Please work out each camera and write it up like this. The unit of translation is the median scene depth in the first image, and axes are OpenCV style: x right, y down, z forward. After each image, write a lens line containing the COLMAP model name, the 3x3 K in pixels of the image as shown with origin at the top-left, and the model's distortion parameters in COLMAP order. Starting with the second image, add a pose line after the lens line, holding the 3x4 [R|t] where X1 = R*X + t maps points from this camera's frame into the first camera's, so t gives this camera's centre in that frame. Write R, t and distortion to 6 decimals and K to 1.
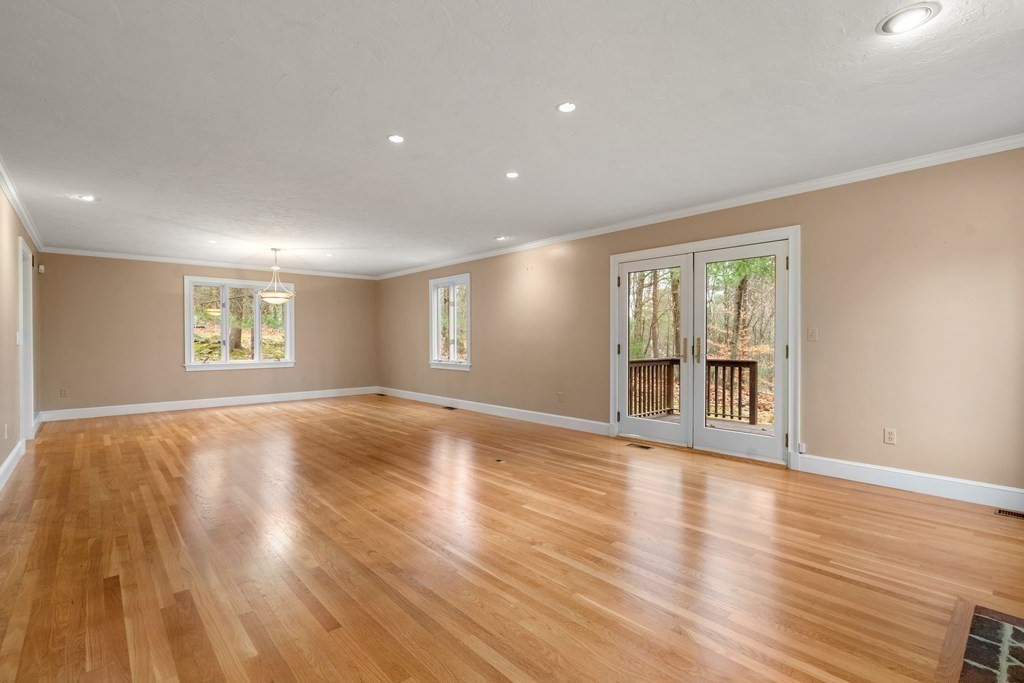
lens RADIAL K [[471.5, 0, 513.8], [0, 471.5, 343.1], [0, 0, 1]] dist [-0.002714, -0.000465]
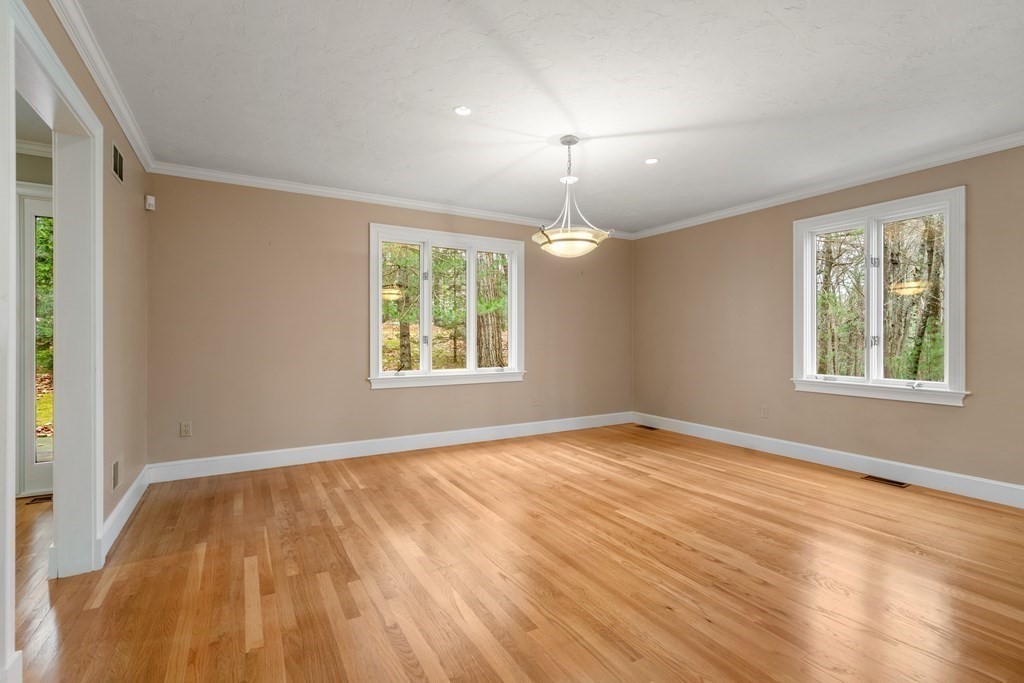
lens RADIAL K [[471.5, 0, 510.6], [0, 471.5, 339.2], [0, 0, 1]] dist [-0.002714, -0.000465]
pose [[0.980993, 0.004516, -0.193993, -0.388551], [-0.005643, 0.999970, -0.005257, 0.000576], [0.193963, 0.006252, 0.980989, 0.434286]]
